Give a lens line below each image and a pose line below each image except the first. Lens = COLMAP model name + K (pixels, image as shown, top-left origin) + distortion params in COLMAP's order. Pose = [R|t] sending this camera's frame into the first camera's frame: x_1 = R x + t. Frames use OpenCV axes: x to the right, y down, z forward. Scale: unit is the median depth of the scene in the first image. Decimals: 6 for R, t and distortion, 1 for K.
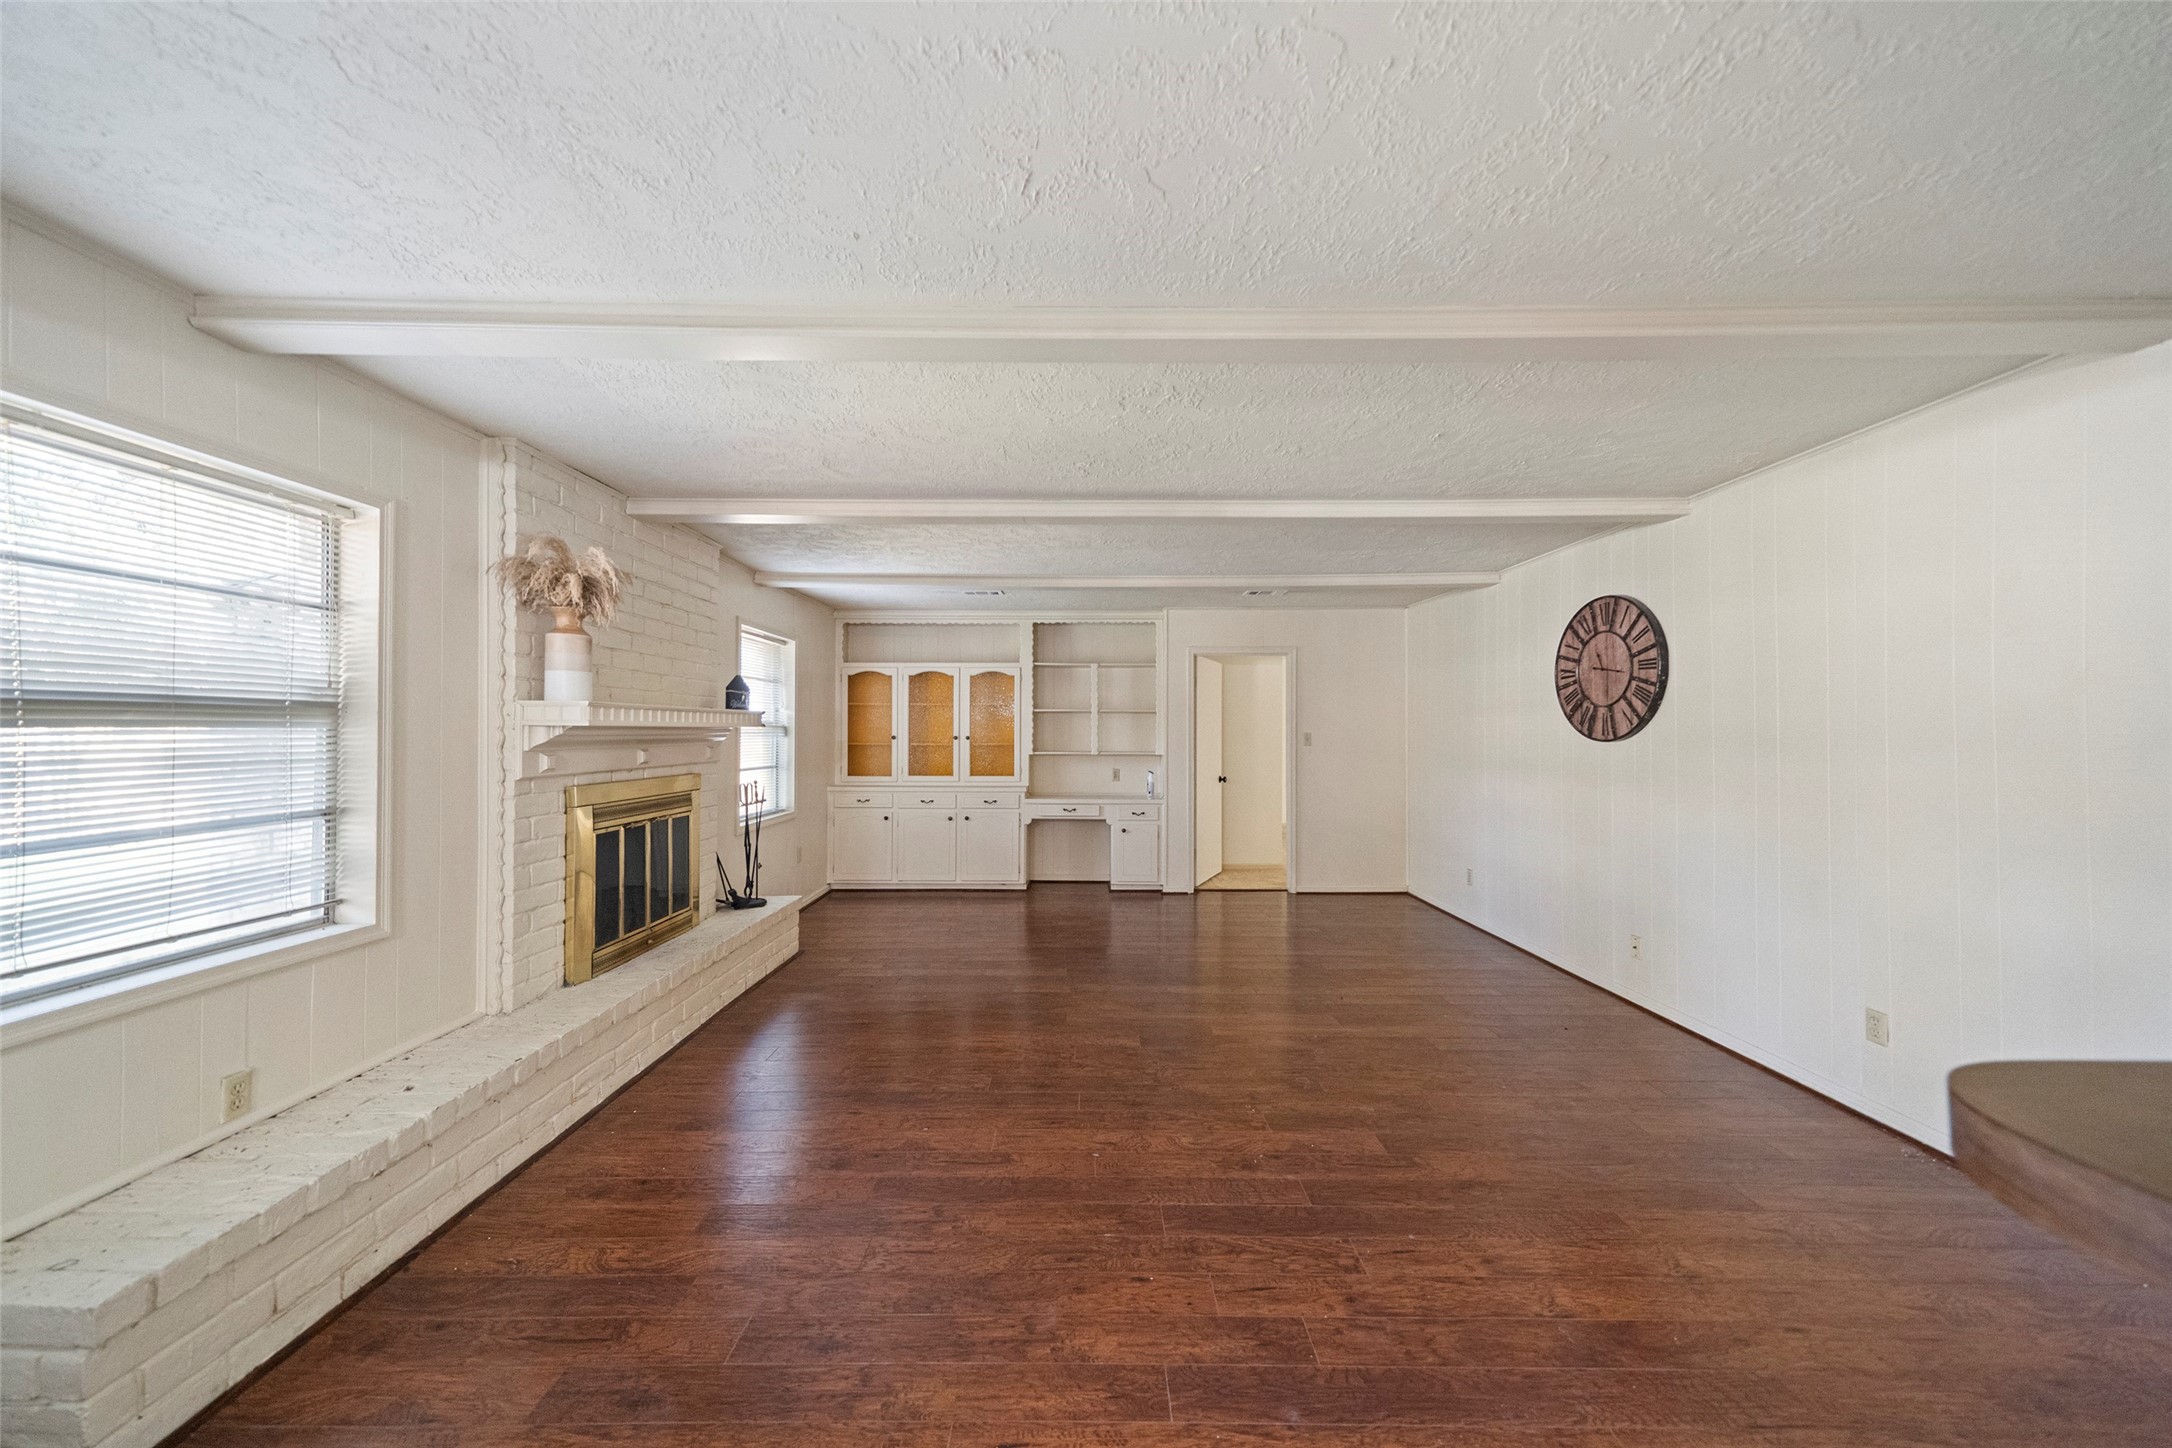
lens RADIAL K [[746.2, 0, 1086.2], [0, 746.2, 724.5], [0, 0, 1]] dist [0.012857, -0.000444]
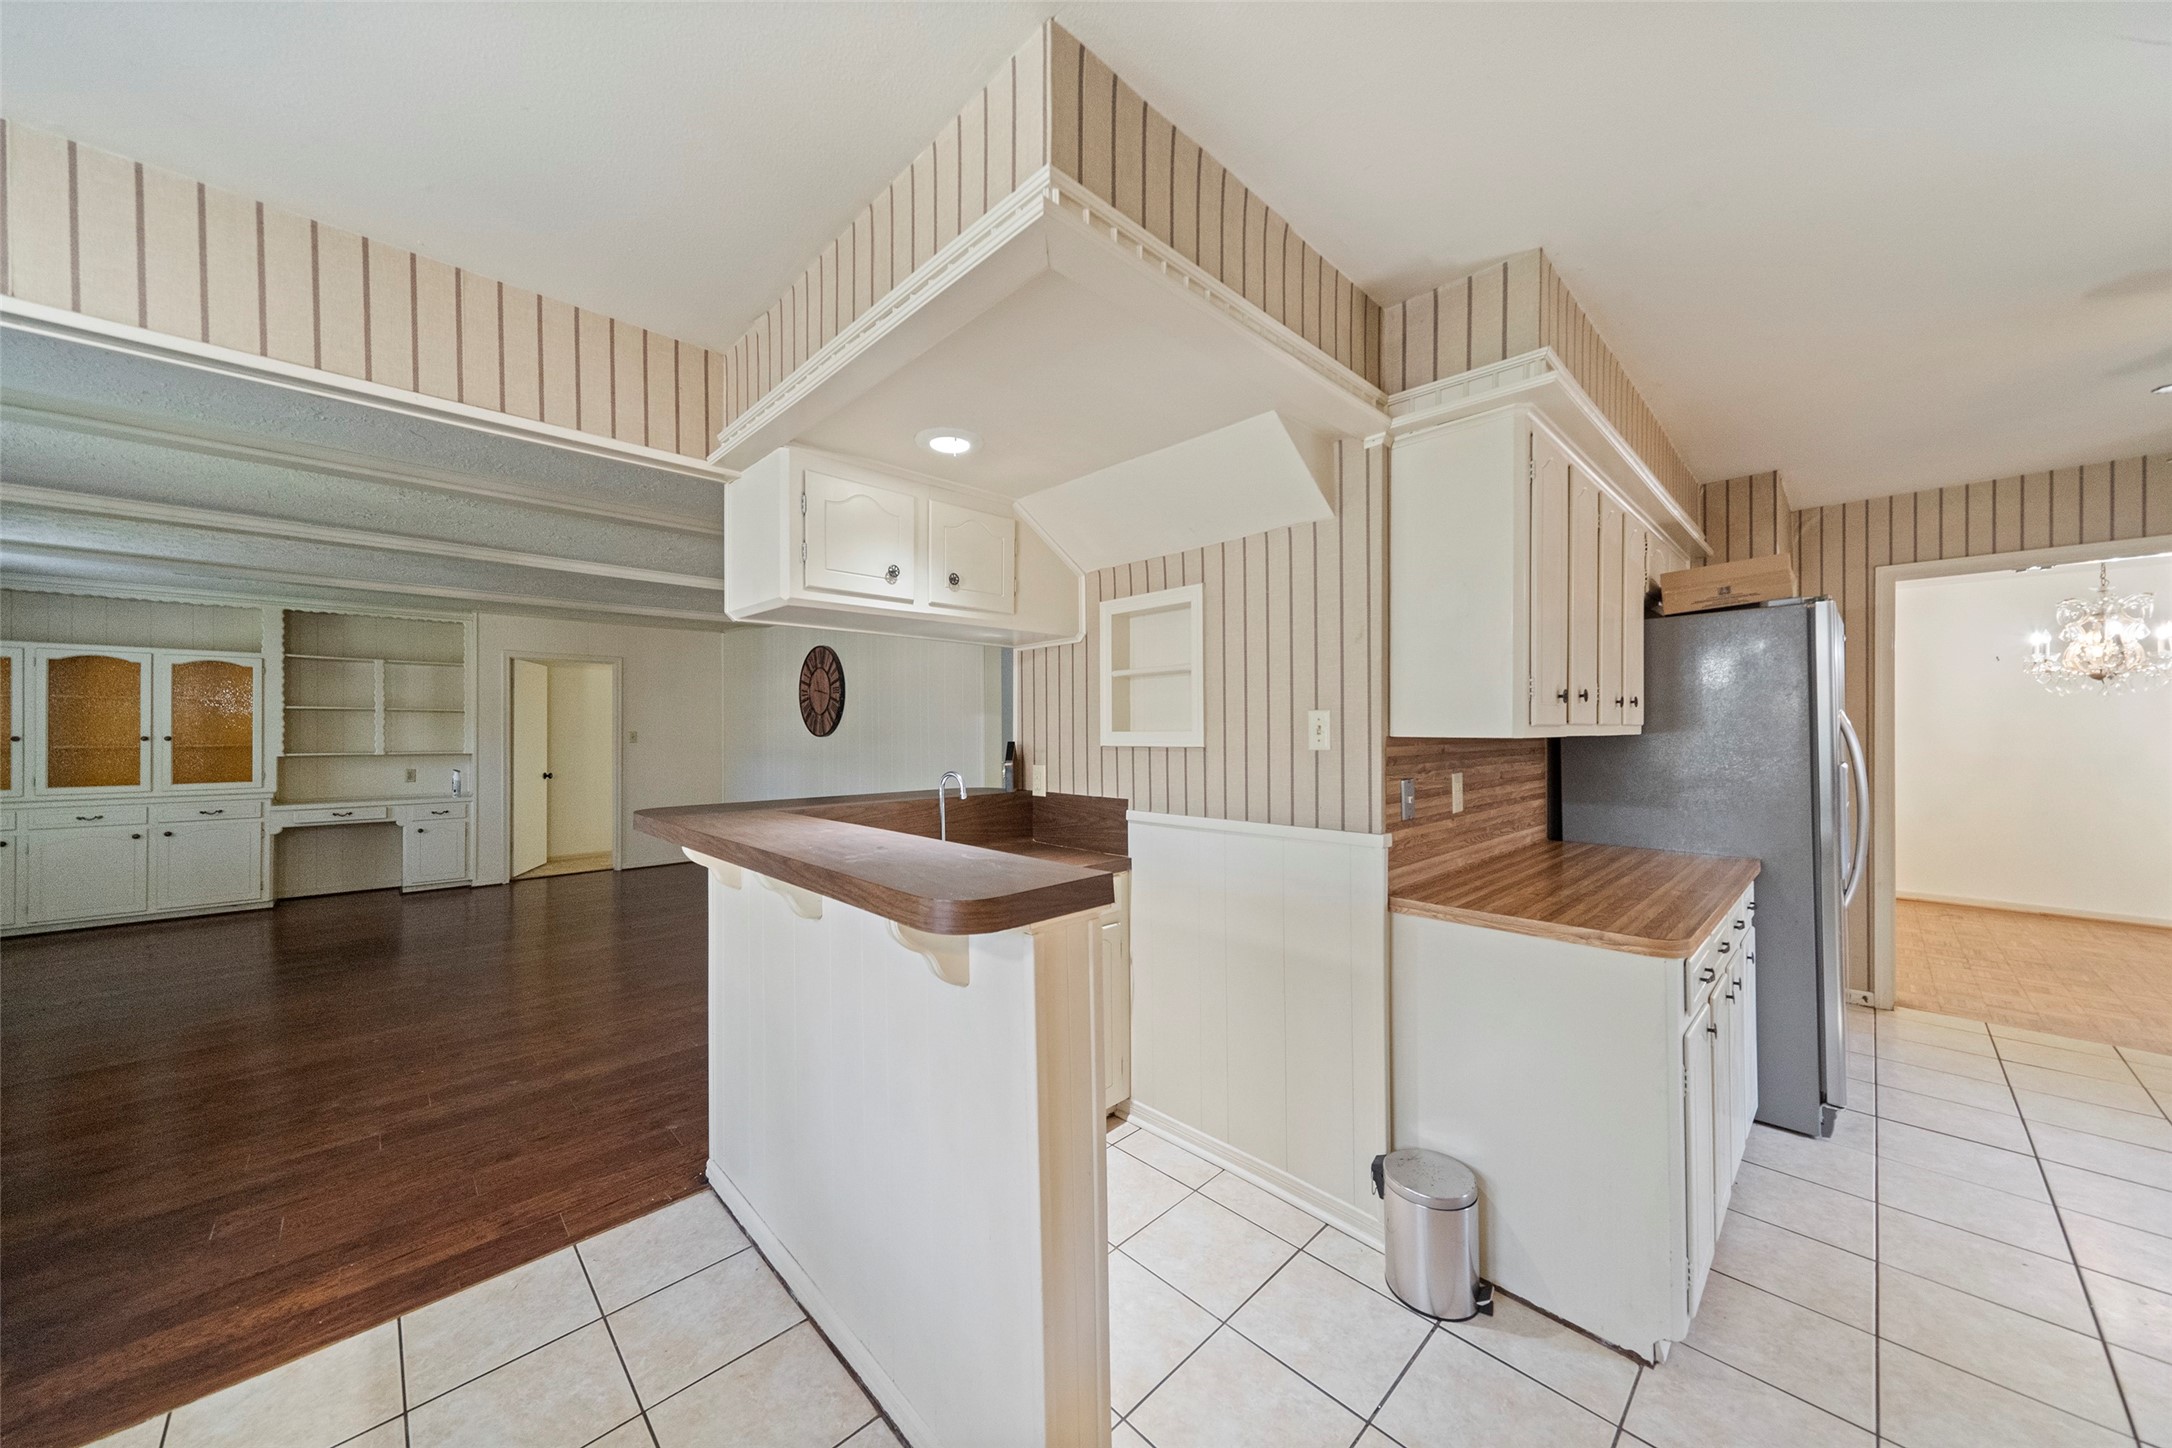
lens RADIAL K [[746.2, 0, 1082.0], [0, 746.2, 728.4], [0, 0, 1]] dist [0.012857, -0.000444]
pose [[0.725691, 0.001182, 0.688019, -0.000811], [-0.005114, 0.999980, 0.003676, -0.001971], [-0.688001, -0.006186, 0.725683, -0.327947]]
